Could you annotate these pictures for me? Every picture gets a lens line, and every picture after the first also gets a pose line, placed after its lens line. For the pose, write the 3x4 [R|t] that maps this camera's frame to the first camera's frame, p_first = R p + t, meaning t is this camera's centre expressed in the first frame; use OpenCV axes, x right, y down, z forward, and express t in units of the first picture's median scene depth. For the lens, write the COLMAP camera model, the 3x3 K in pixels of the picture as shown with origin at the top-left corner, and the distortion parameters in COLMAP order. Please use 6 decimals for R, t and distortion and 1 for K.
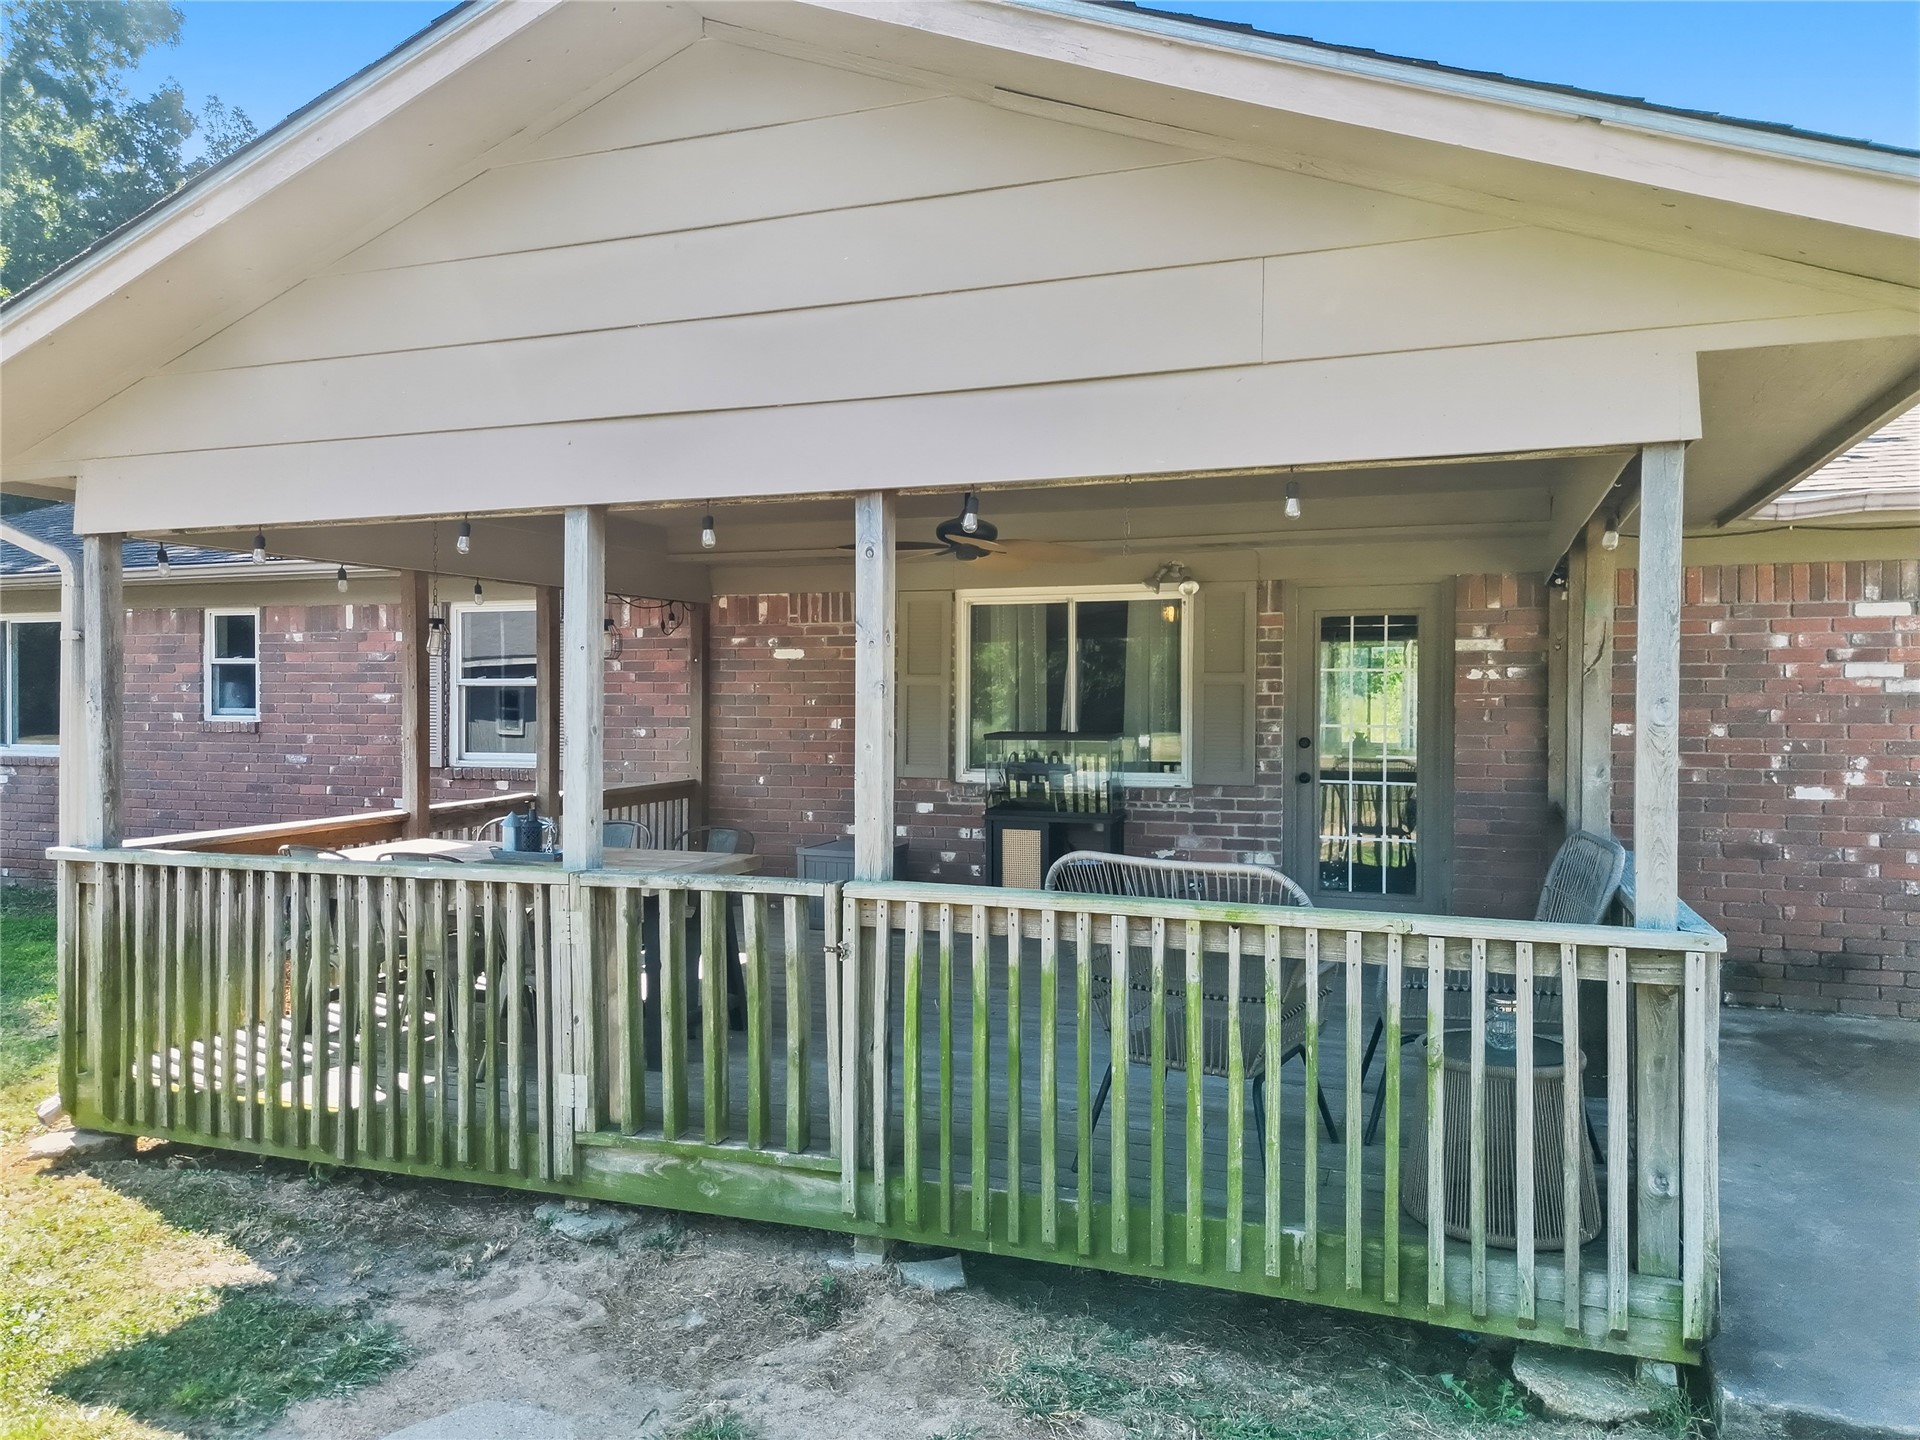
lens RADIAL K [[1351.7, 0, 961.8], [0, 1351.7, 720.9], [0, 0, 1]] dist [0.075213, -0.057675]
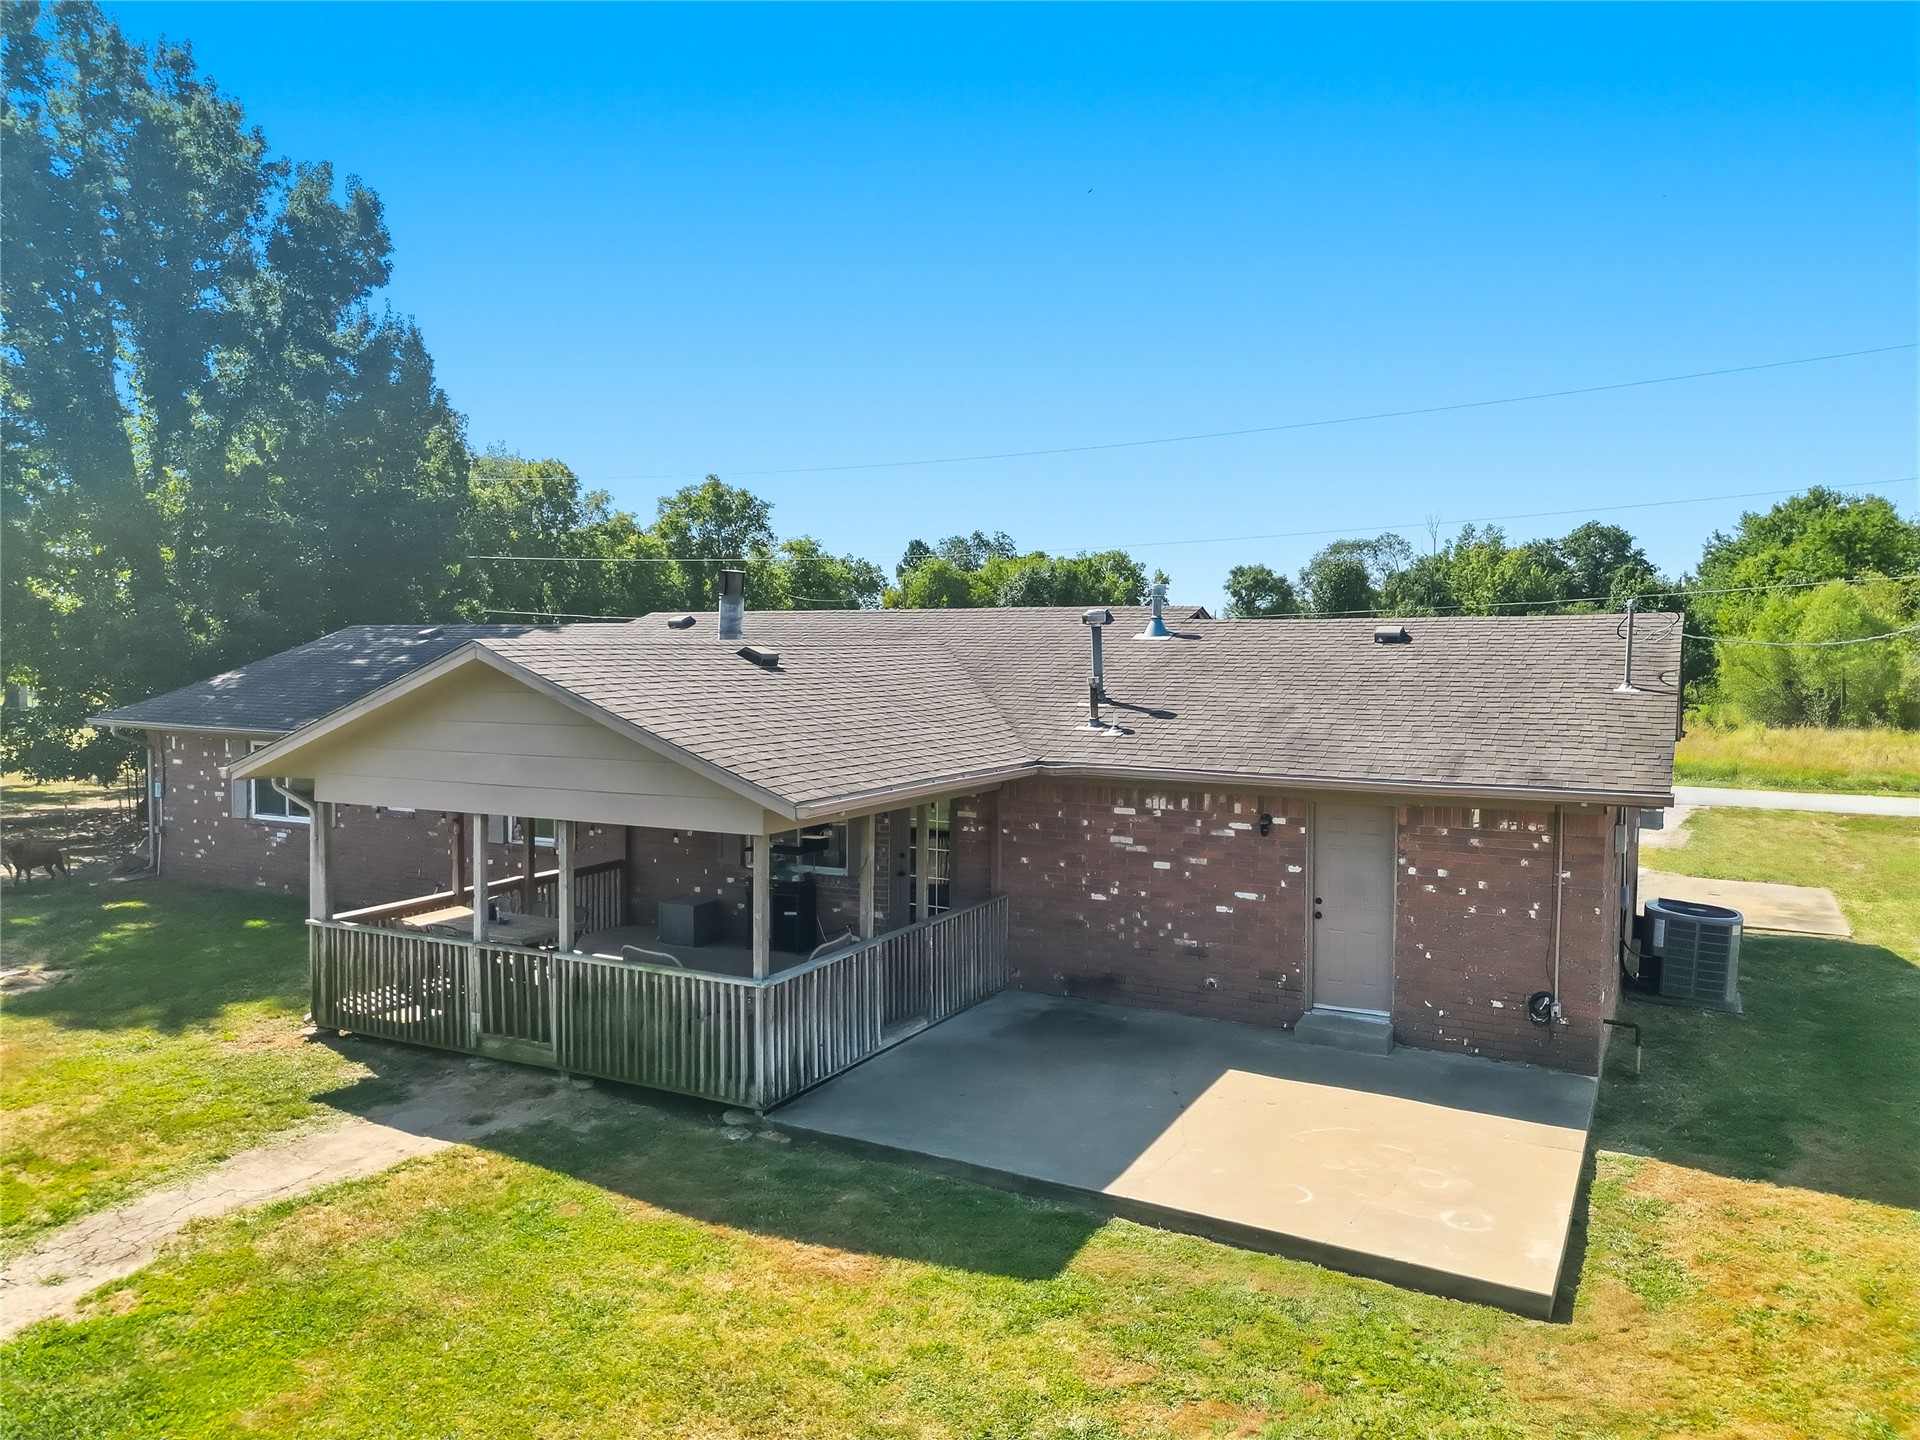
lens RADIAL K [[1342.3, 0, 960.8], [0, 1342.3, 713.6], [0, 0, 1]] dist [0.048677, -0.004371]
pose [[0.990681, 0.007442, -0.135998, 1.051473], [-0.003325, 0.999530, 0.030475, -0.436553], [0.136161, -0.029738, 0.990240, -1.574468]]
